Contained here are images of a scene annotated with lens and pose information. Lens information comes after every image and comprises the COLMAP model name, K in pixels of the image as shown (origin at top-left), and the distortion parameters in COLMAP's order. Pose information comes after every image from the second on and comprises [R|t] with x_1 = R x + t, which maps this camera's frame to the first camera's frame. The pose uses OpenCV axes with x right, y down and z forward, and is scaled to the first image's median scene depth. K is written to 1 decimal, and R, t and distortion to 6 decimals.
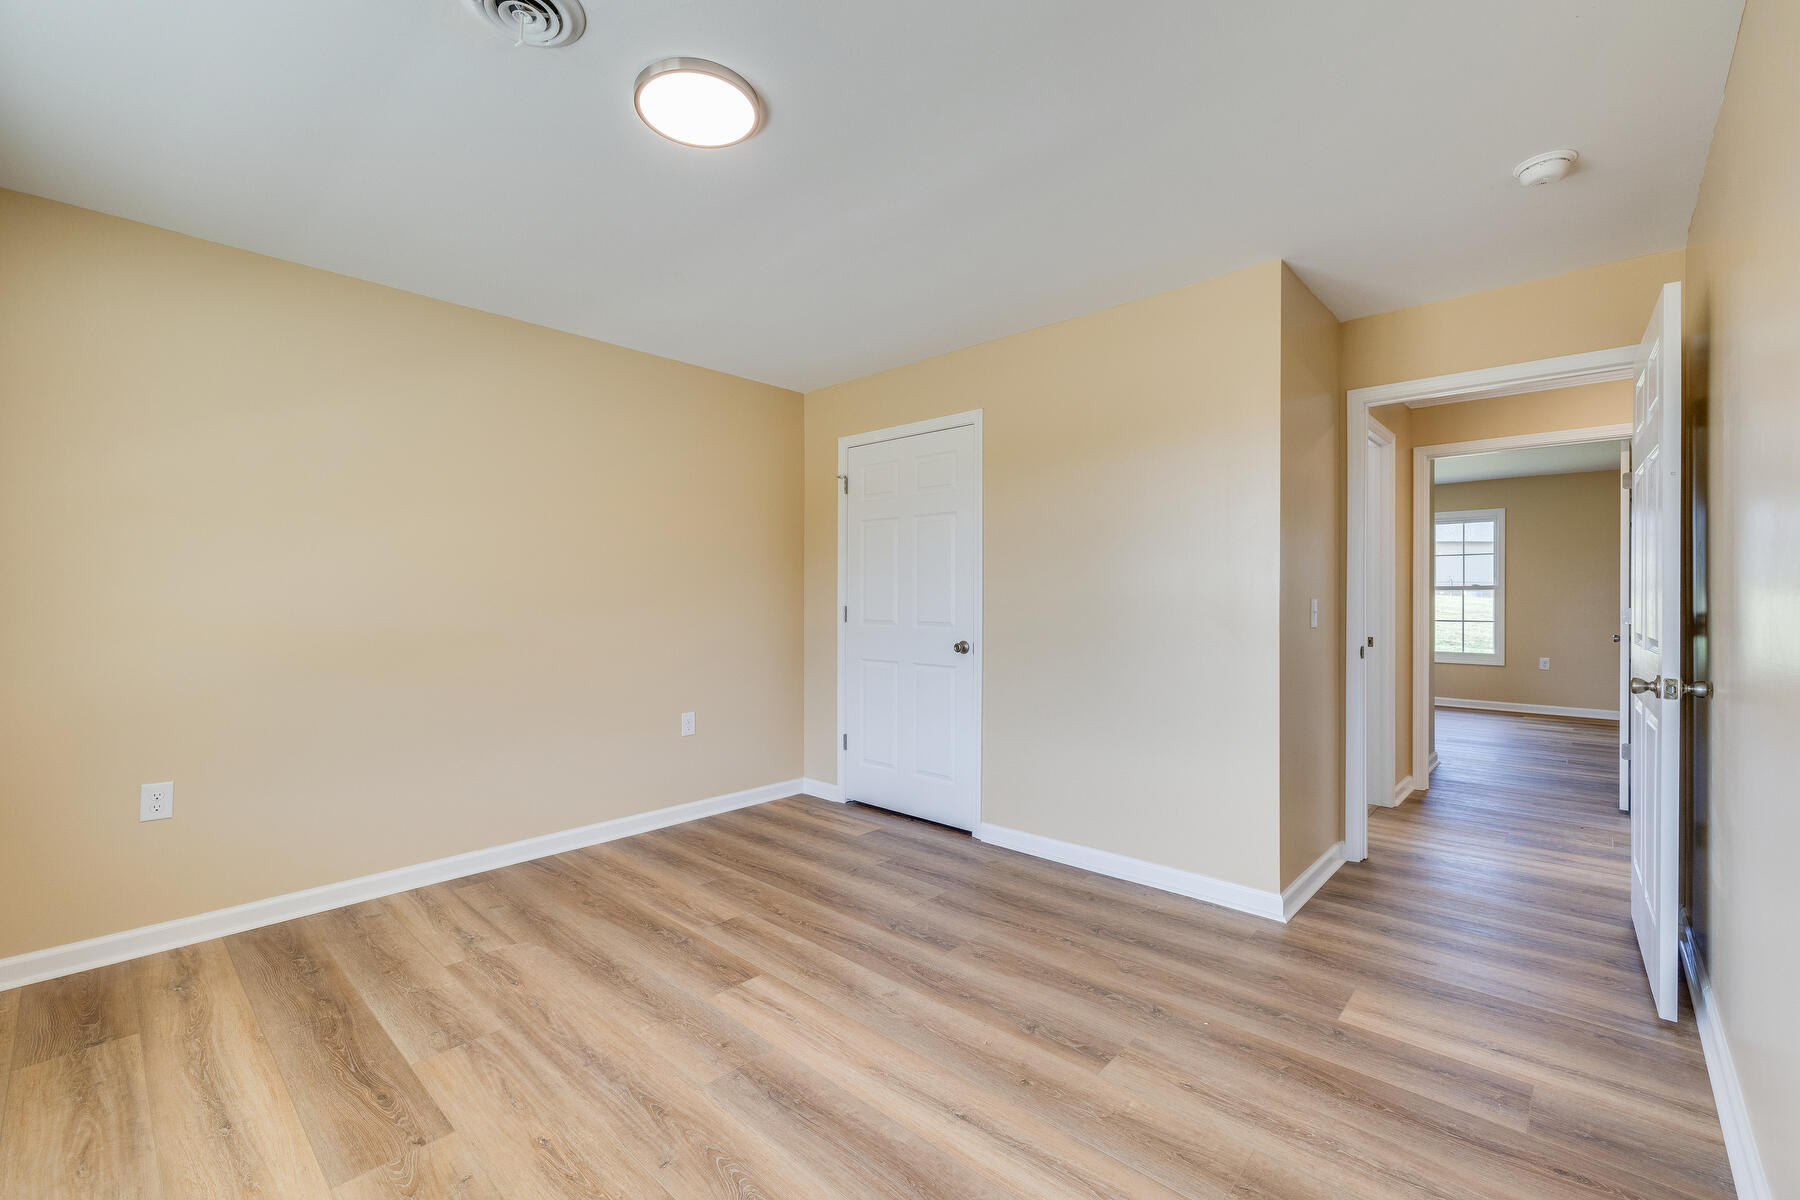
lens RADIAL K [[761.8, 0, 897.6], [0, 761.8, 595.2], [0, 0, 1]] dist [0.000180, 0.000534]
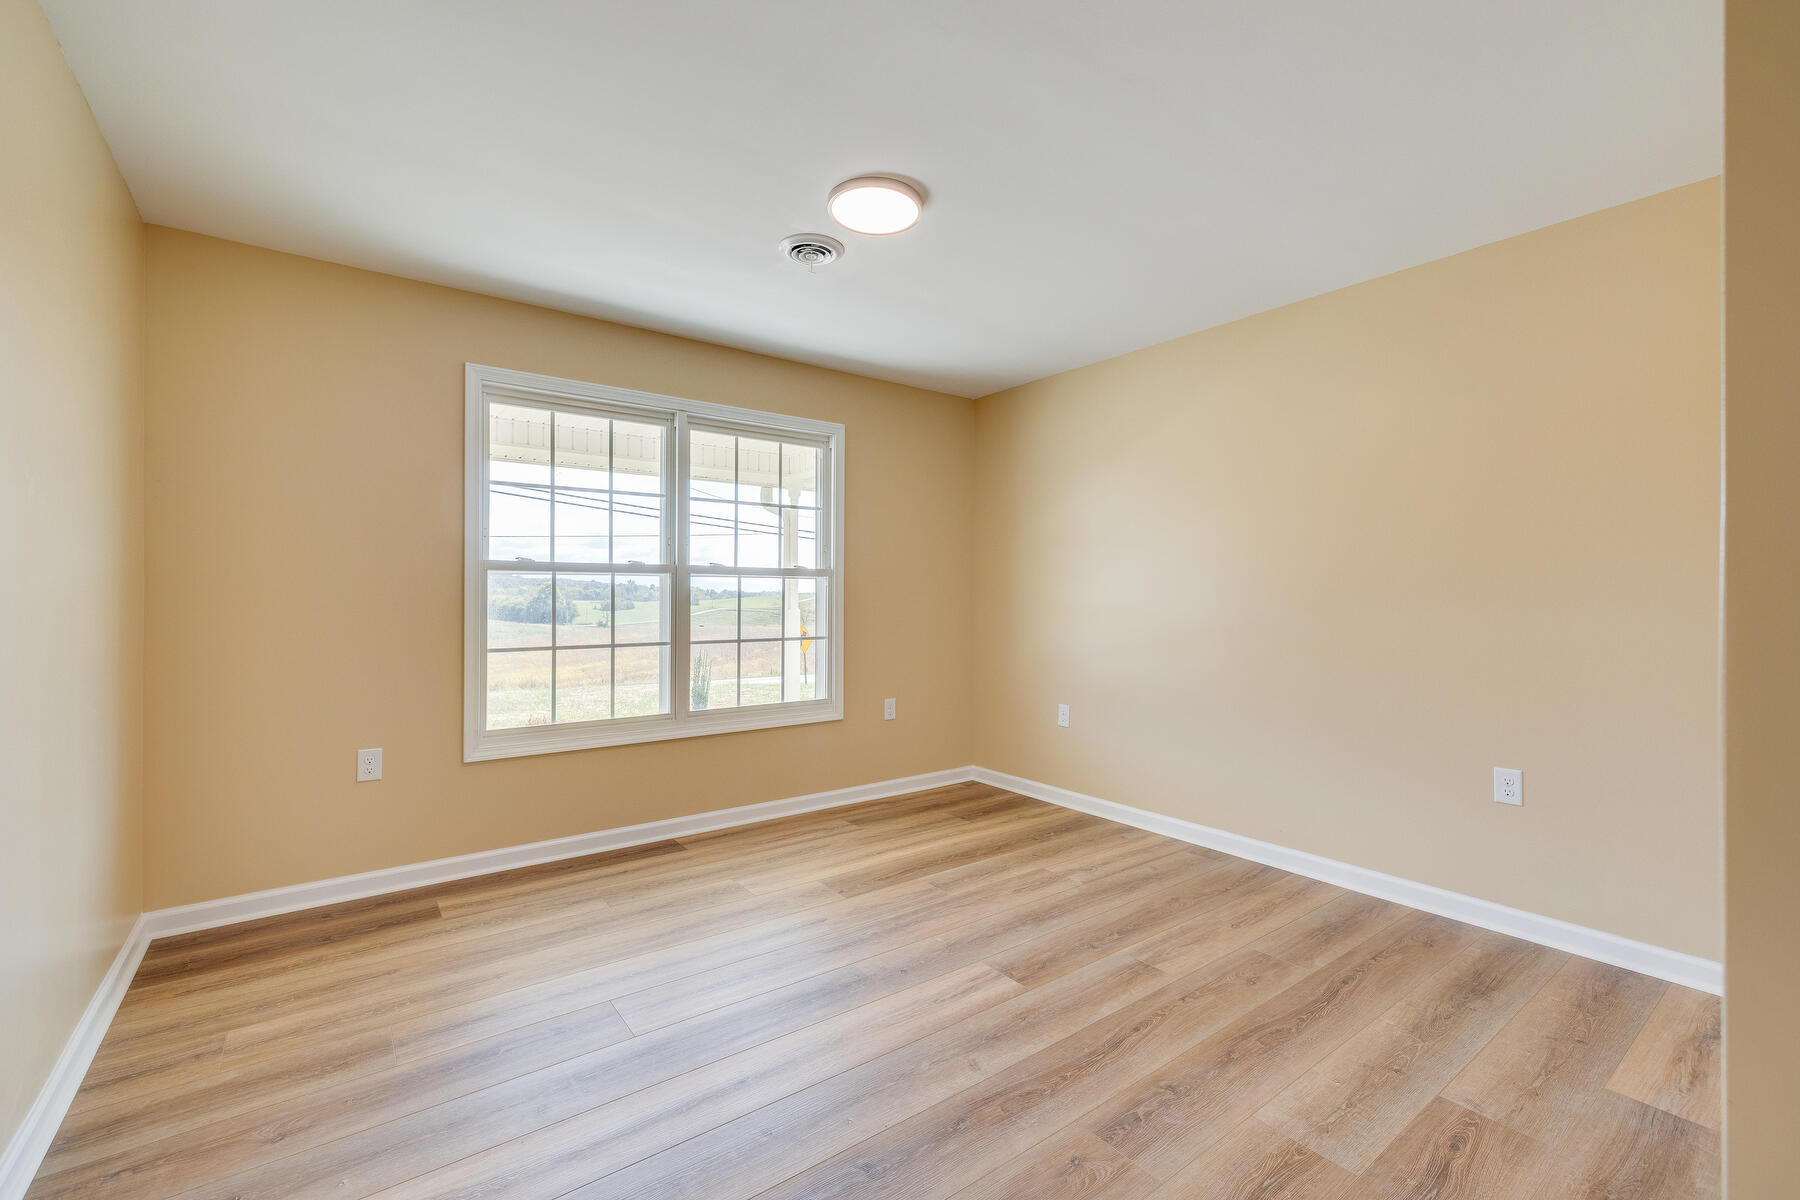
lens RADIAL K [[761.8, 0, 902.1], [0, 761.8, 589.5], [0, 0, 1]] dist [0.000180, 0.000534]
pose [[-0.176950, -0.006286, -0.984200, 0.688958], [-0.000724, 0.999980, -0.006256, 0.004334], [0.984220, -0.000395, -0.176951, 0.884321]]
